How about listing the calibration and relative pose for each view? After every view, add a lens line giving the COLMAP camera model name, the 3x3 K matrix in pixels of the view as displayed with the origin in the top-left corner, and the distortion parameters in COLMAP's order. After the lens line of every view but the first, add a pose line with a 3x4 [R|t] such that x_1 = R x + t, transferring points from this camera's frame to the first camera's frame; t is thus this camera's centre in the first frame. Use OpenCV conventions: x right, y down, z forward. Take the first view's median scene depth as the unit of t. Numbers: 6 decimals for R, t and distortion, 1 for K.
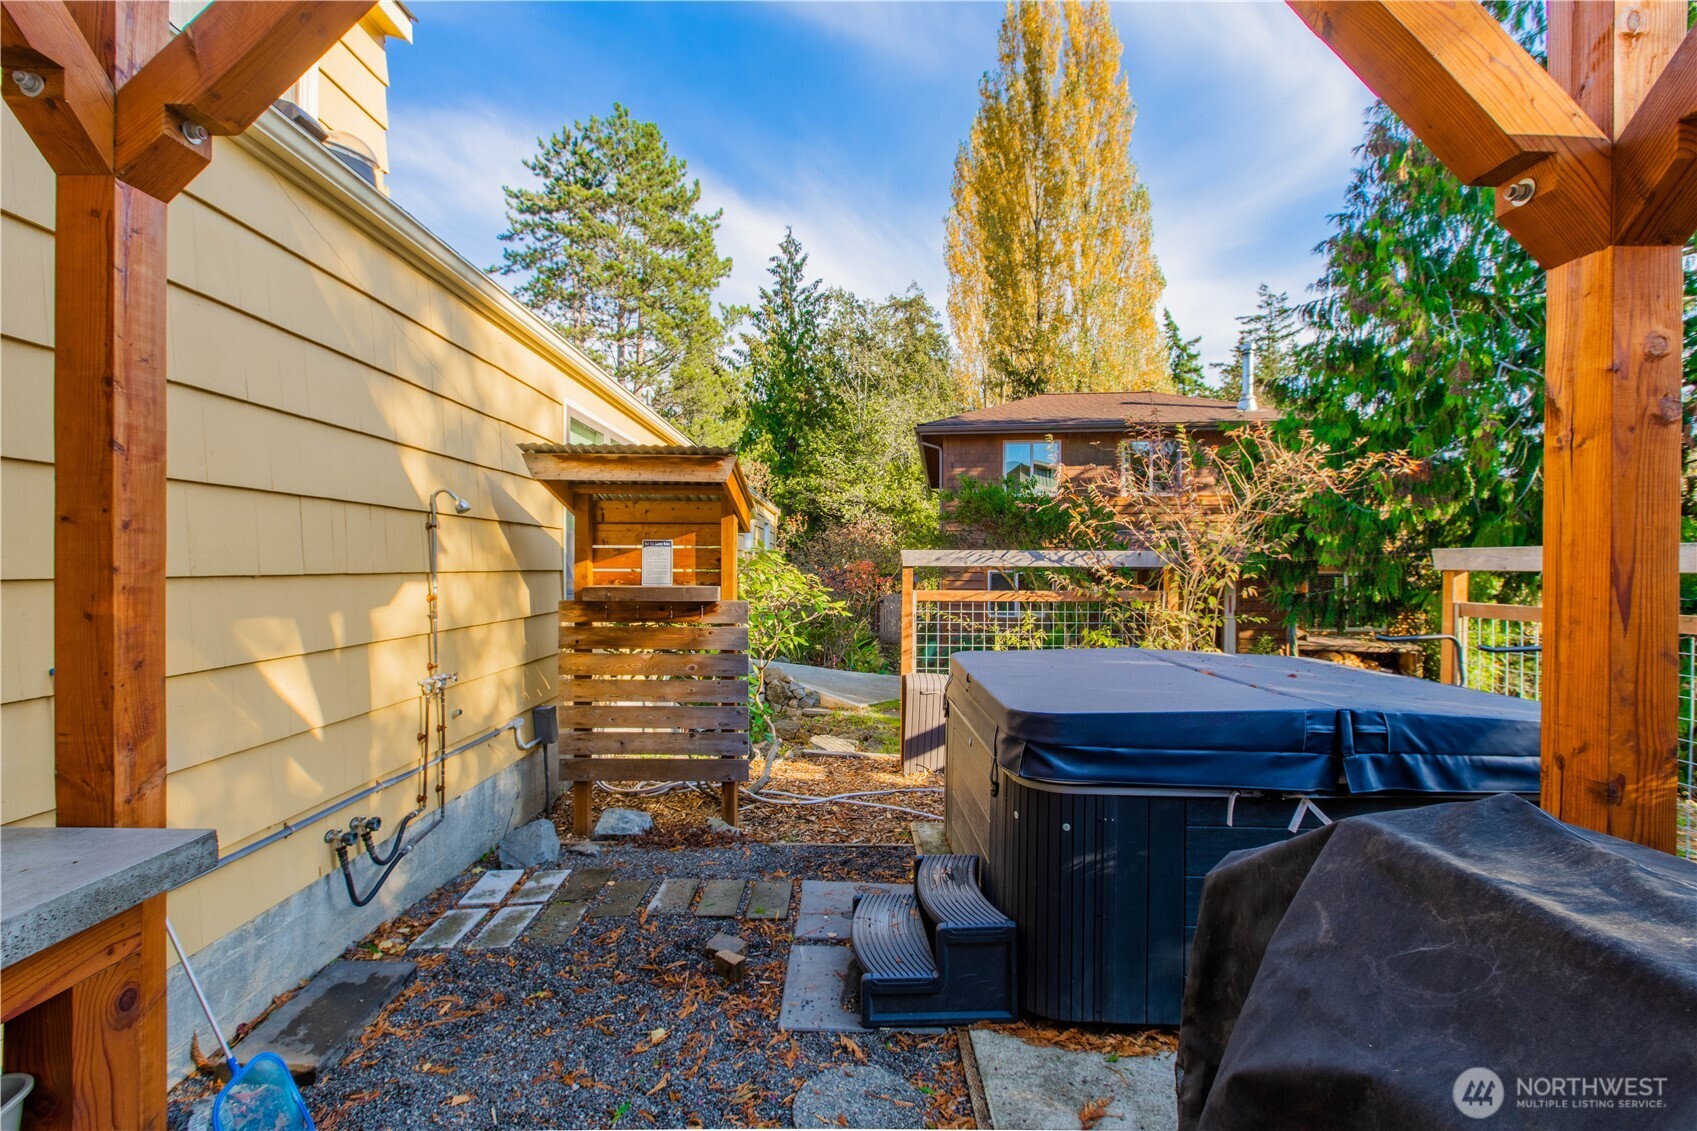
lens RADIAL K [[773.3, 0, 848.5], [0, 773.3, 565.5], [0, 0, 1]] dist [-0.001589, -0.000645]
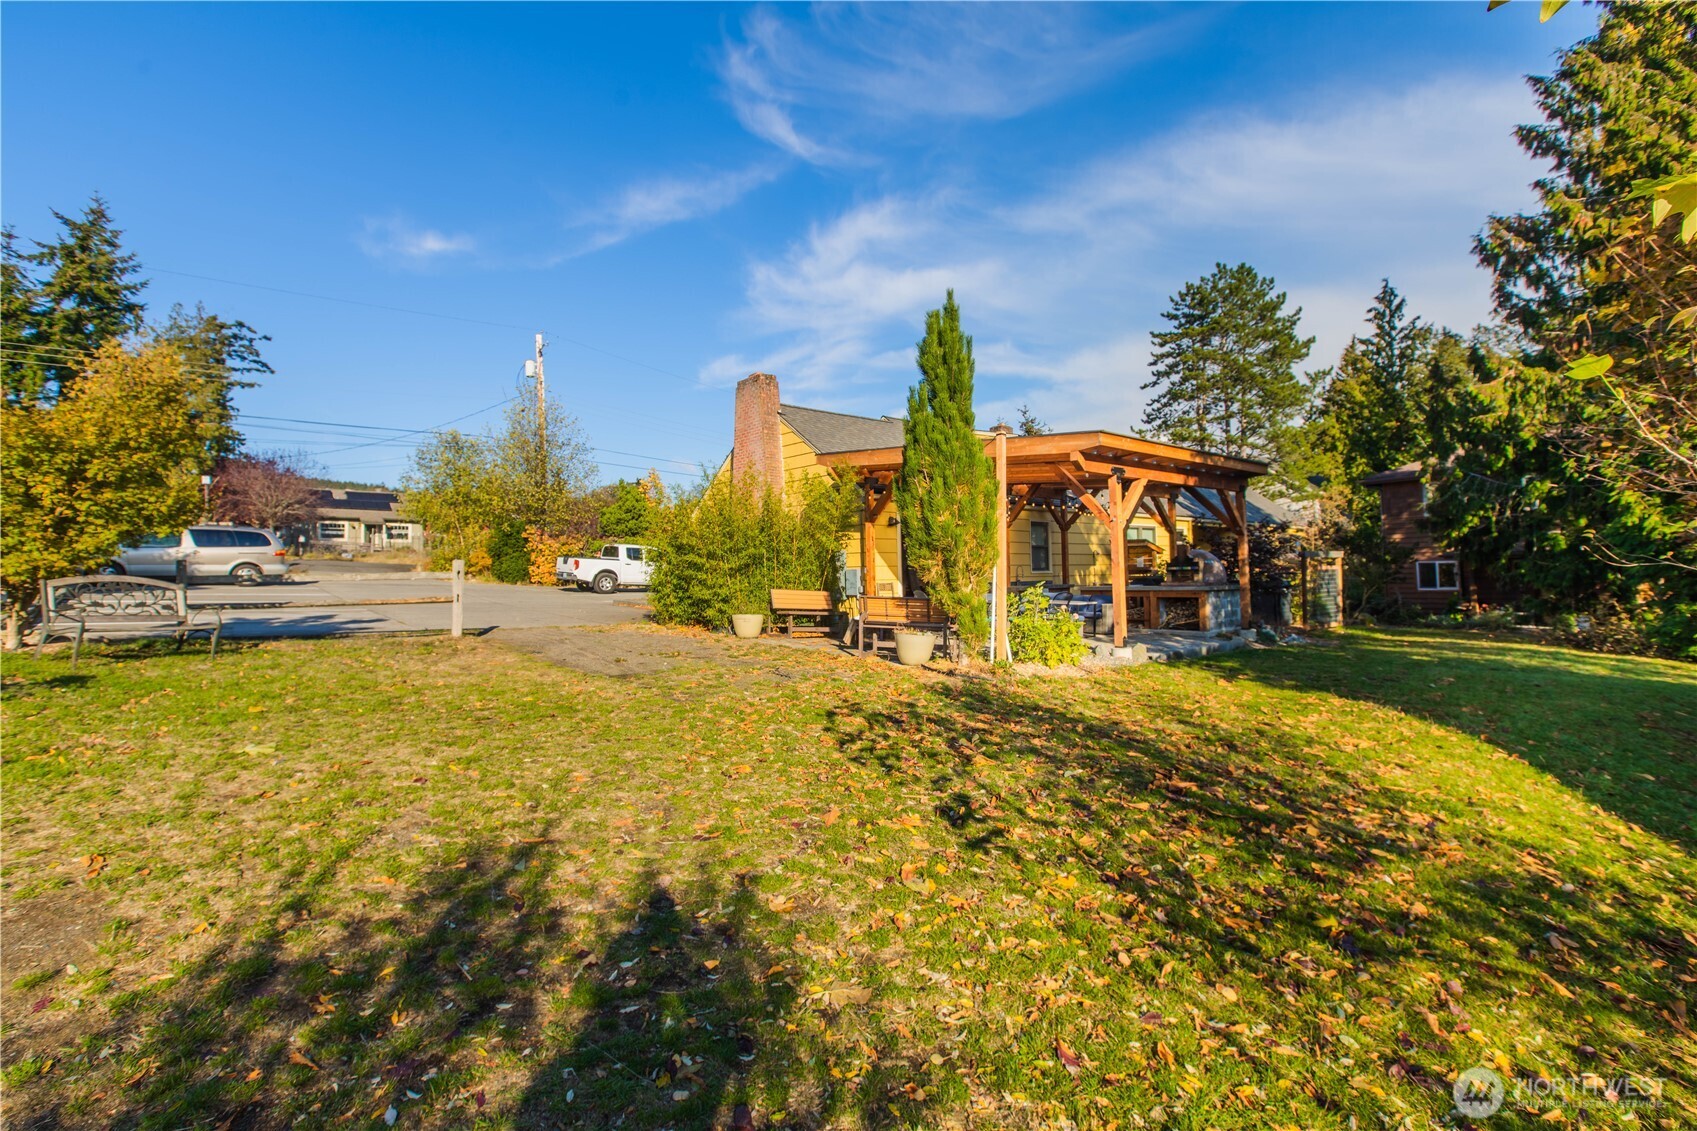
lens RADIAL K [[773.3, 0, 848.5], [0, 773.3, 565.5], [0, 0, 1]] dist [-0.001589, -0.000645]
pose [[0.660387, -0.036476, -0.750039, 0.317867], [0.028420, 0.999318, -0.023576, 0.012464], [0.750387, -0.005747, 0.660974, -0.520383]]
